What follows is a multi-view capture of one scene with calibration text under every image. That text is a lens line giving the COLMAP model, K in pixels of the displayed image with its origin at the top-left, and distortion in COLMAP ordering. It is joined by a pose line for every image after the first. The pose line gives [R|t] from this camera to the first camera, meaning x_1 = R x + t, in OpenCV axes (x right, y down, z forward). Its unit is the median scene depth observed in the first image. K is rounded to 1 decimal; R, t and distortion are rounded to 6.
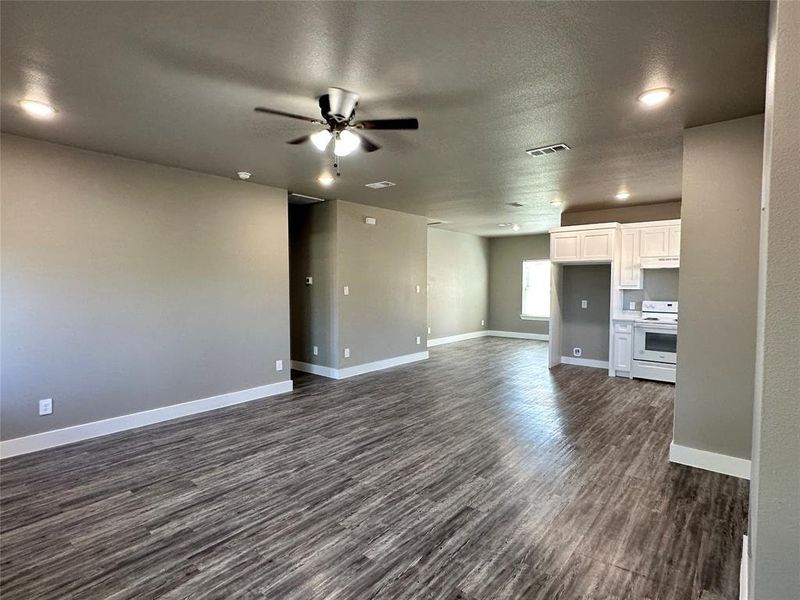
lens RADIAL K [[409.6, 0, 399.7], [0, 409.6, 301.2], [0, 0, 1]] dist [-0.003380, 0.001241]
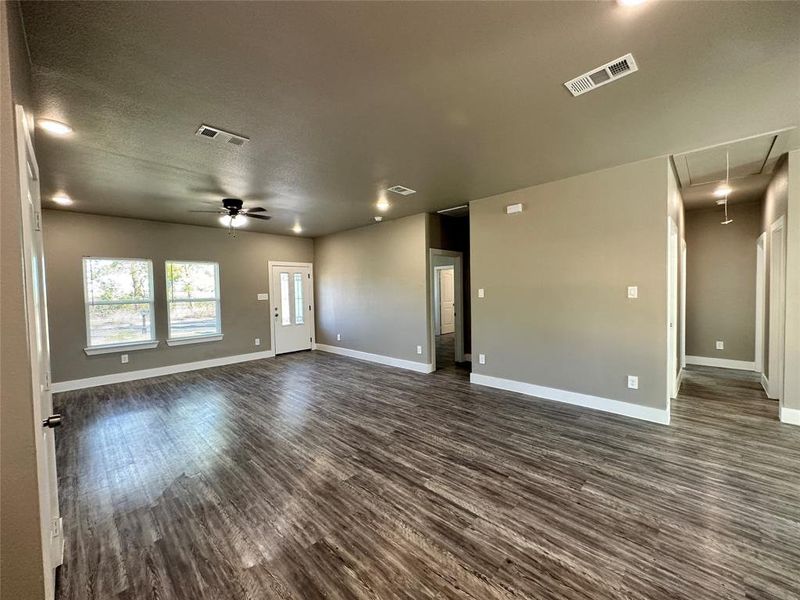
lens RADIAL K [[322.4, 0, 400.1], [0, 322.4, 298.4], [0, 0, 1]] dist [0.002068, 0.000459]
pose [[-0.070562, 0.028924, -0.997088, 1.143578], [-0.025530, 0.999200, 0.030792, -0.057674], [0.997181, 0.027628, -0.069767, 1.579439]]
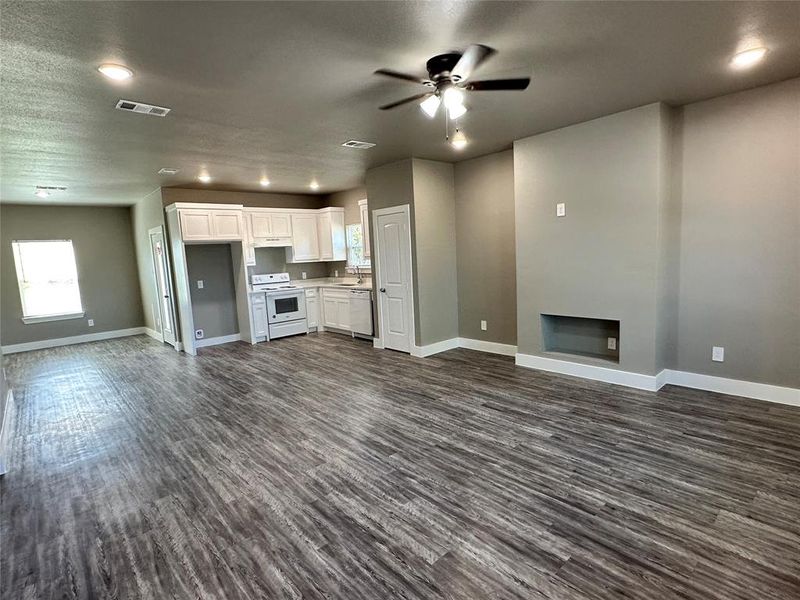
lens RADIAL K [[409.6, 0, 396.4], [0, 409.6, 299.8], [0, 0, 1]] dist [-0.003380, 0.001241]
pose [[0.140177, -0.121651, 0.982625, -0.960968], [0.098269, 0.989233, 0.108450, -0.035224], [-0.985238, 0.081359, 0.150622, 0.816257]]
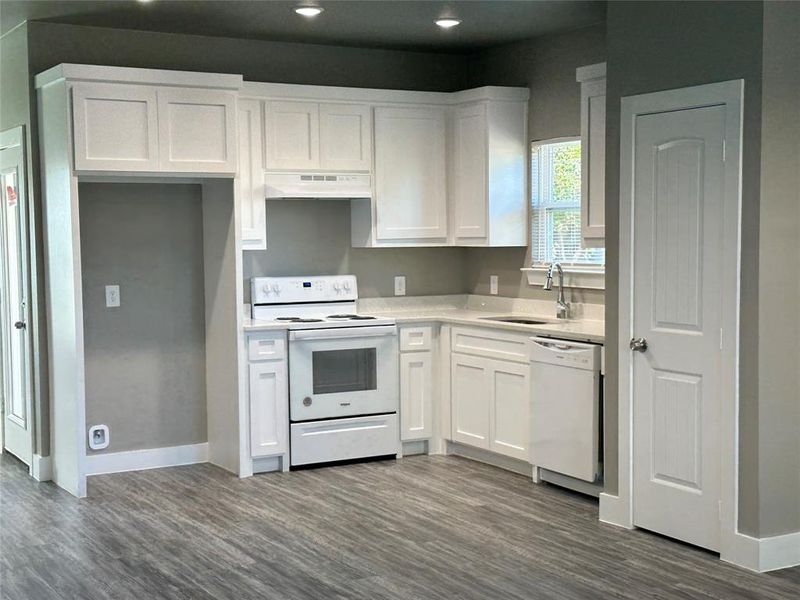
lens RADIAL K [[1215.5, 0, 396.5], [0, 1215.5, 304.6], [0, 0, 1]] dist [0.153910, 0.000000]
pose [[0.353578, -0.061844, 0.933359, -0.920999], [0.054204, 0.997490, 0.045560, -0.041605], [-0.933833, 0.034483, 0.356042, 0.846501]]
